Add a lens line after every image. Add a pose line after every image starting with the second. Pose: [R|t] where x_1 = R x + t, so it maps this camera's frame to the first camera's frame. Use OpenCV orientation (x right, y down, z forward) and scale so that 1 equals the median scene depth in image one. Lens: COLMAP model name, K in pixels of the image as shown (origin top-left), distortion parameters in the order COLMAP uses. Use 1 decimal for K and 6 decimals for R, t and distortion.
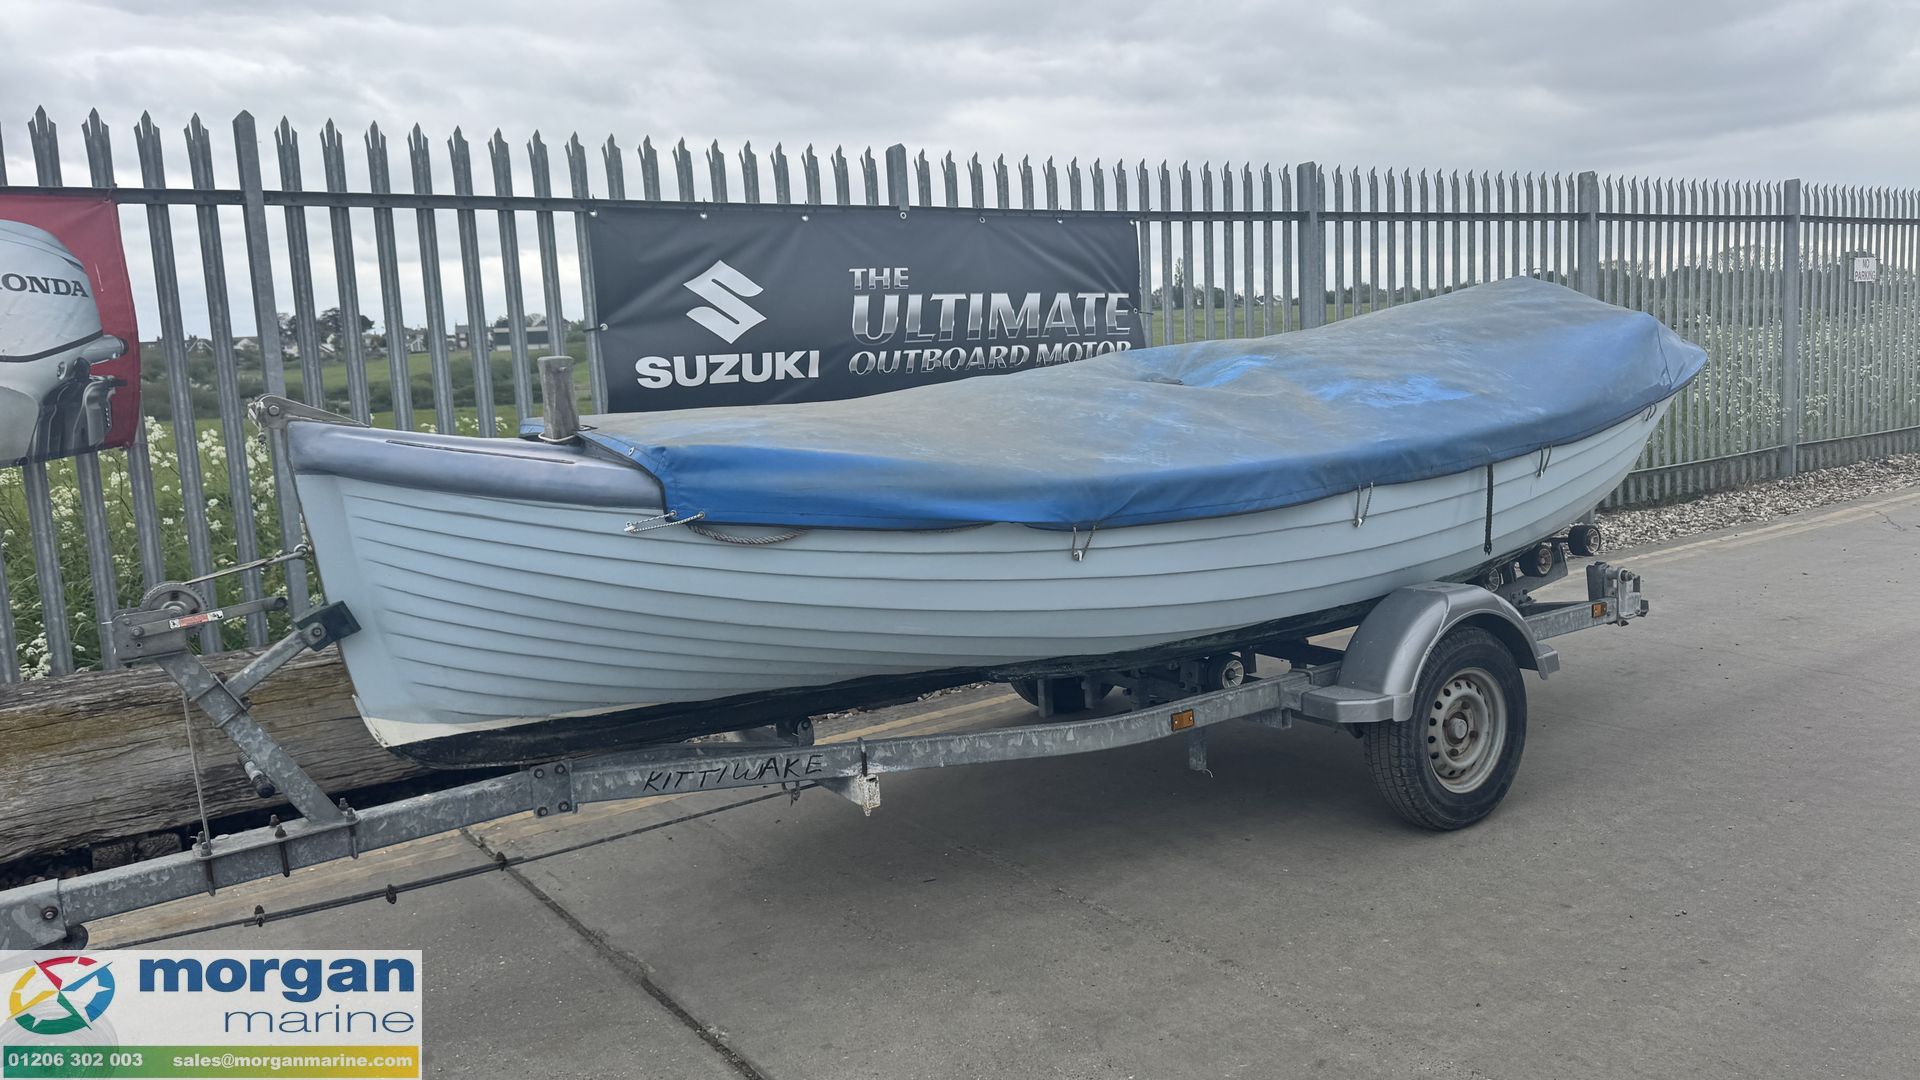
lens RADIAL K [[1345.7, 0, 969.8], [0, 1345.7, 531.7], [0, 0, 1]] dist [0.057773, -0.073340]
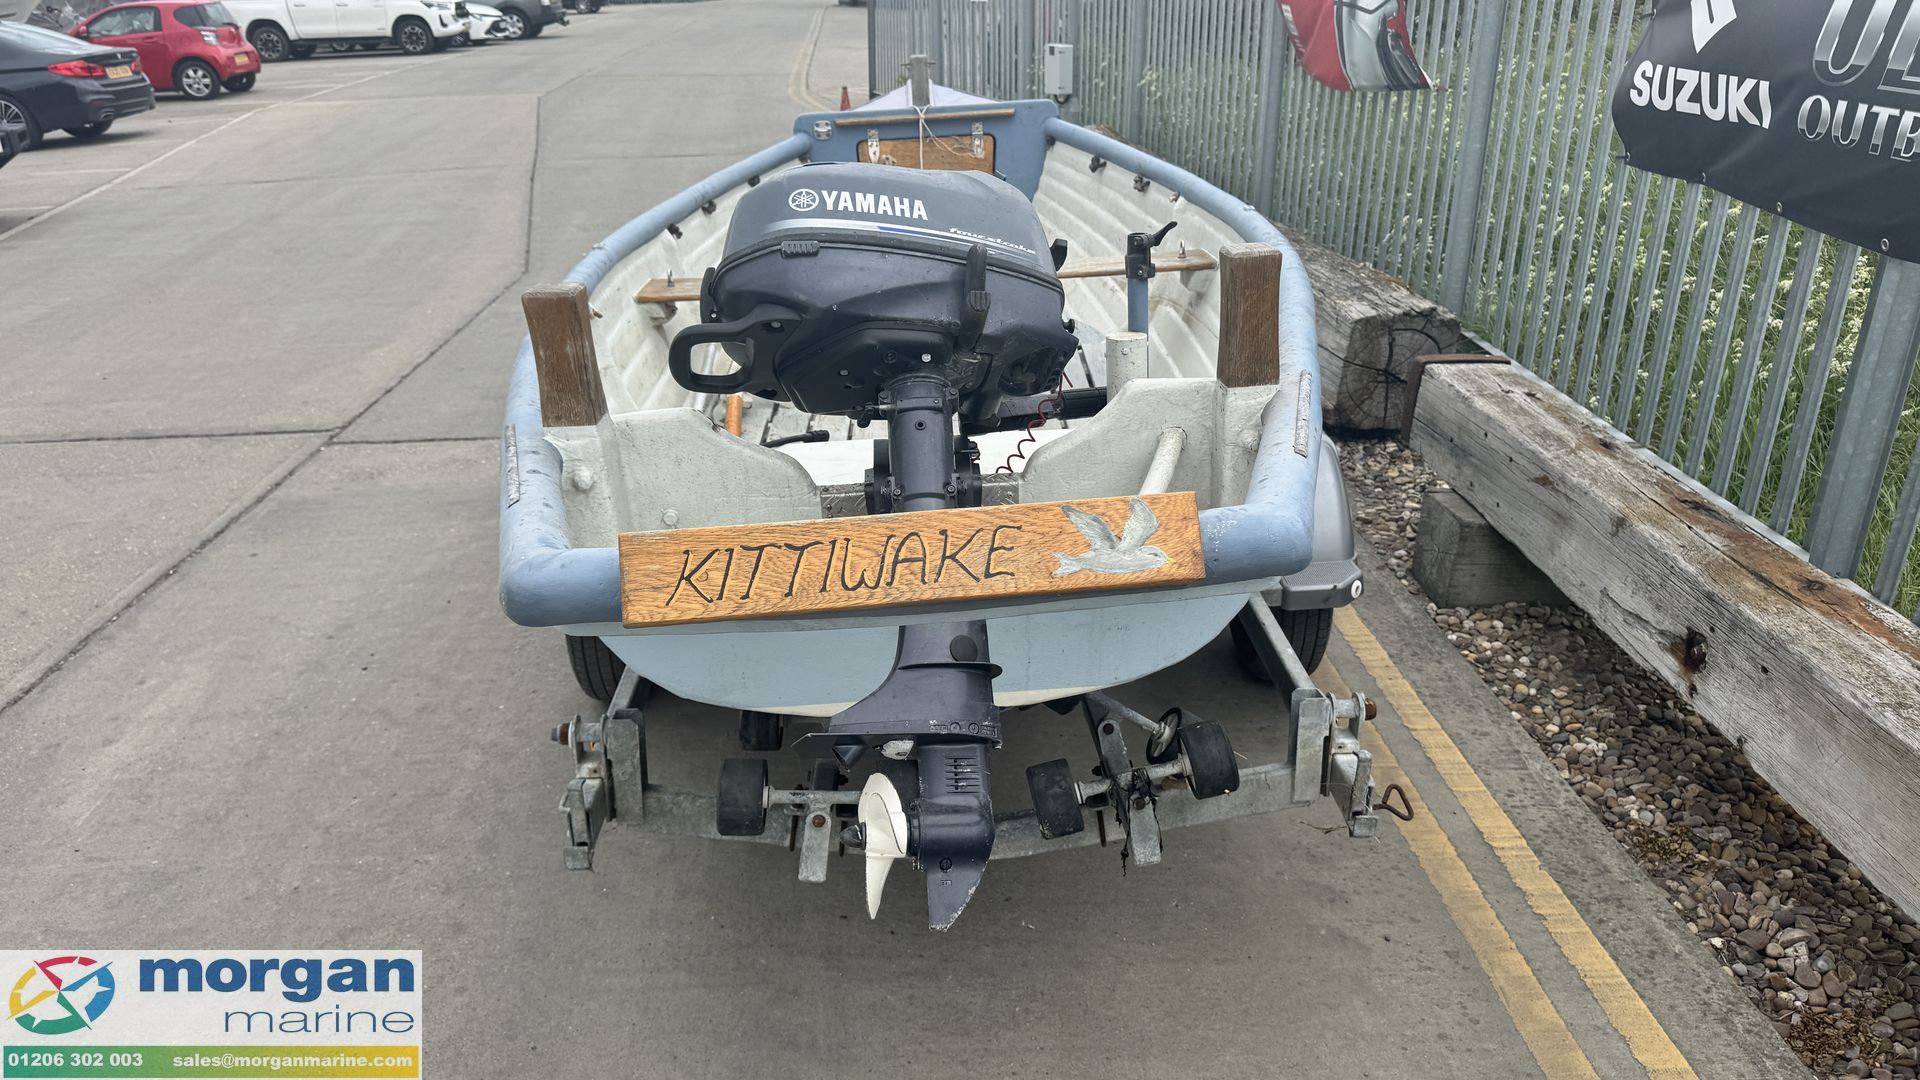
lens RADIAL K [[1345.7, 0, 964.6], [0, 1345.7, 536.7], [0, 0, 1]] dist [0.057773, -0.073340]
pose [[-0.519977, 0.384138, -0.762930, 0.625742], [-0.072120, 0.870239, 0.487322, -0.239092], [0.851130, 0.308419, -0.424800, 1.082342]]
